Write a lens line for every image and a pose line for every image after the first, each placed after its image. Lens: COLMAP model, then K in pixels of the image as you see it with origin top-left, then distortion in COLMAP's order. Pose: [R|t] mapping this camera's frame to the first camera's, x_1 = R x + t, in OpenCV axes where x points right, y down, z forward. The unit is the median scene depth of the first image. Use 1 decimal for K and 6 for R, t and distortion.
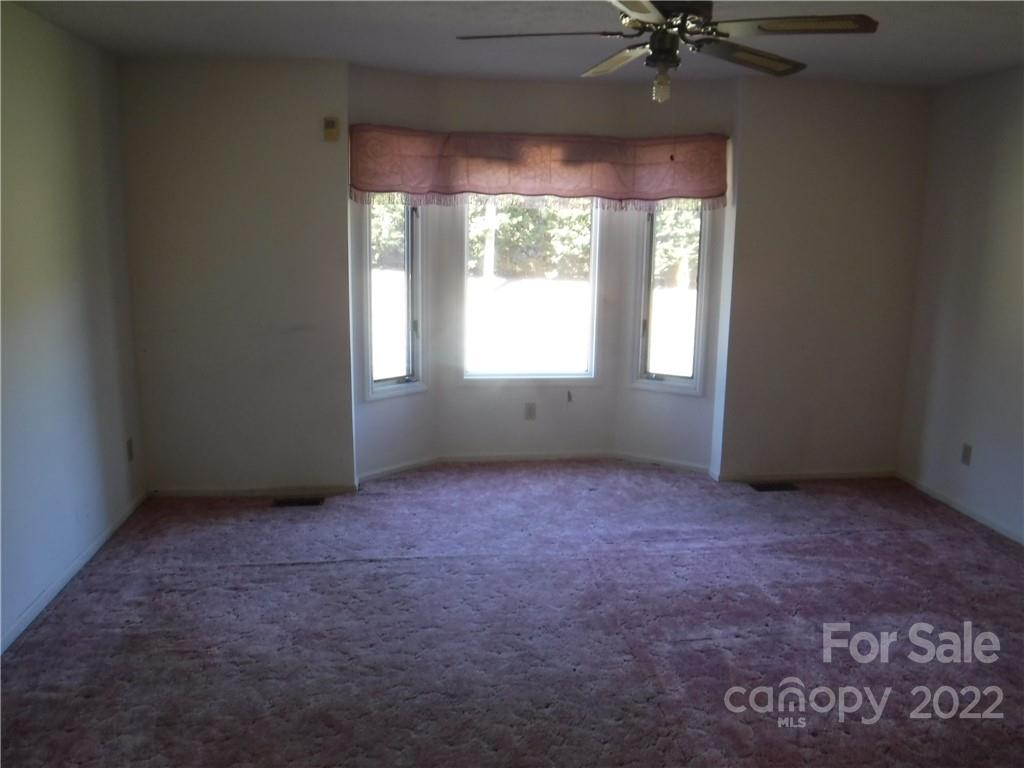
lens RADIAL K [[825.3, 0, 517.2], [0, 825.3, 390.1], [0, 0, 1]] dist [-0.106070, 0.041720]
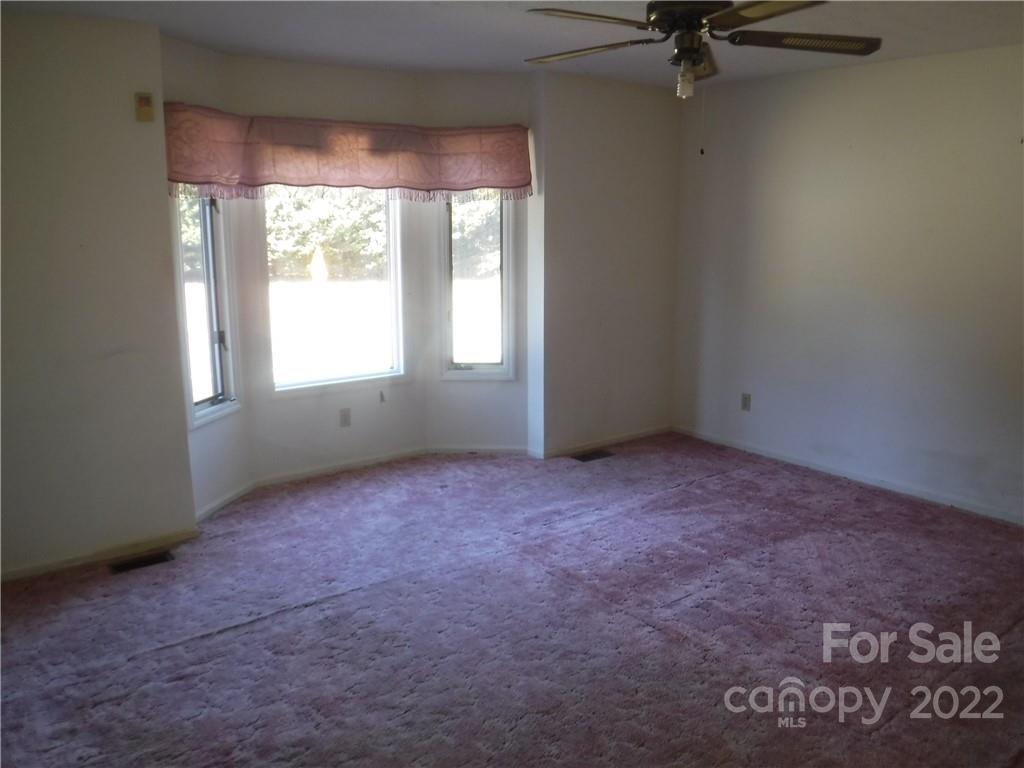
lens RADIAL K [[825.3, 0, 517.2], [0, 825.3, 390.1], [0, 0, 1]] dist [-0.106070, 0.041720]
pose [[0.865753, -0.118887, 0.486145, -0.303858], [0.113757, 0.992696, 0.040179, -0.023448], [-0.487371, 0.020517, 0.872954, 0.102502]]
